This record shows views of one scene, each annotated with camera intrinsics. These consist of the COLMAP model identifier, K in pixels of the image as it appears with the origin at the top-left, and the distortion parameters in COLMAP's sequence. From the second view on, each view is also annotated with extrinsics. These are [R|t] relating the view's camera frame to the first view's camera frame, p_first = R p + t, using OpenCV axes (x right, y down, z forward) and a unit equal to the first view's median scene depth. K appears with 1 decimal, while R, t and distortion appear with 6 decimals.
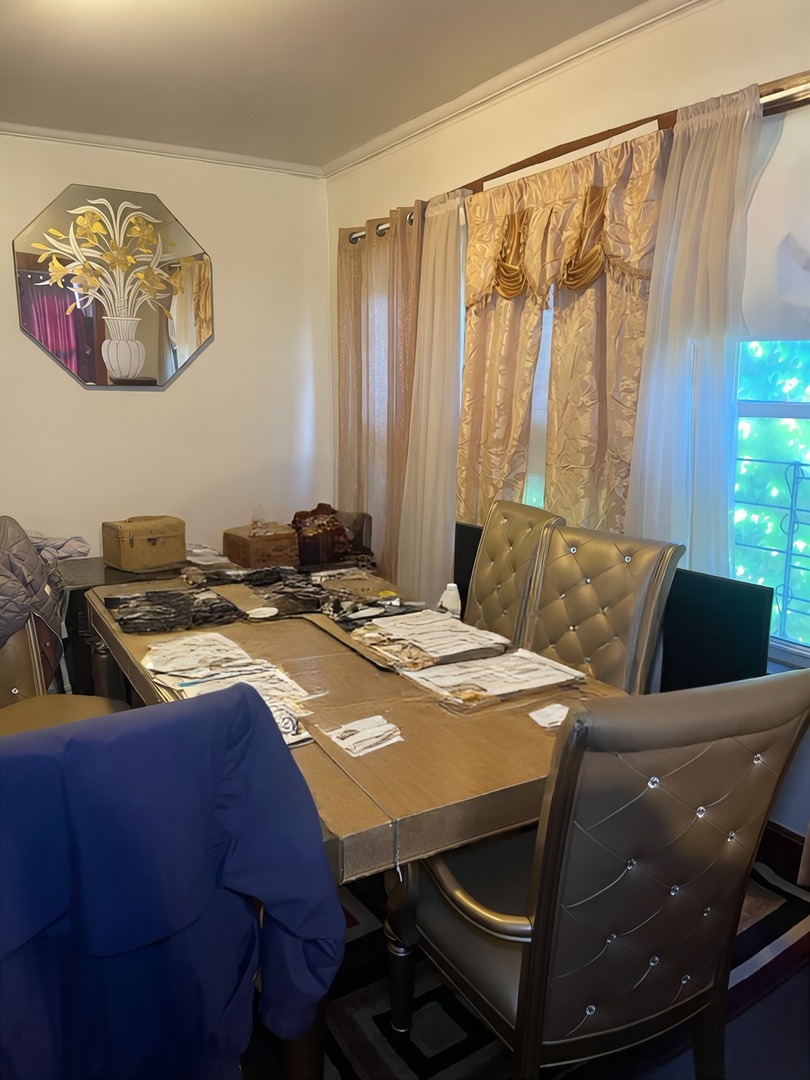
lens RADIAL K [[825.6, 0, 405.0], [0, 825.6, 540.0], [0, 0, 1]] dist [0.083156, -0.103410]
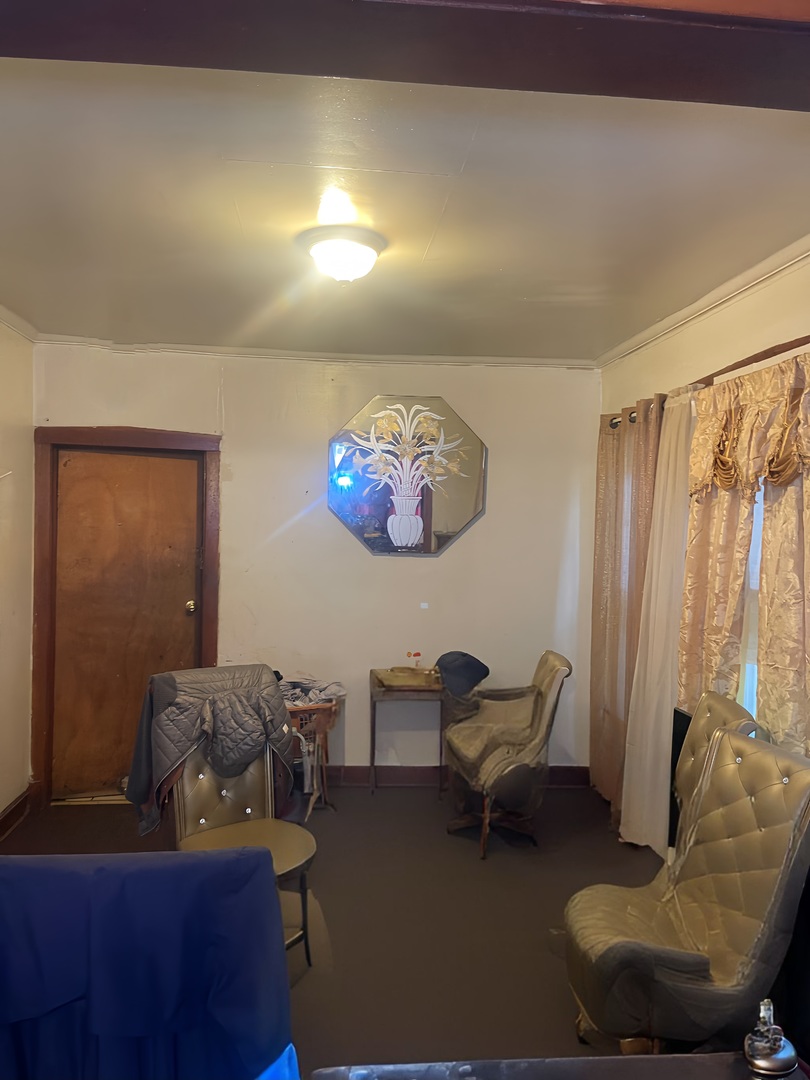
lens RADIAL K [[825.6, 0, 405.0], [0, 825.6, 540.0], [0, 0, 1]] dist [0.083156, -0.103410]
pose [[0.898947, 0.028426, -0.437135, 0.208459], [-0.098657, 0.985393, -0.138806, -0.050599], [0.426804, 0.167905, 0.888620, -0.043031]]
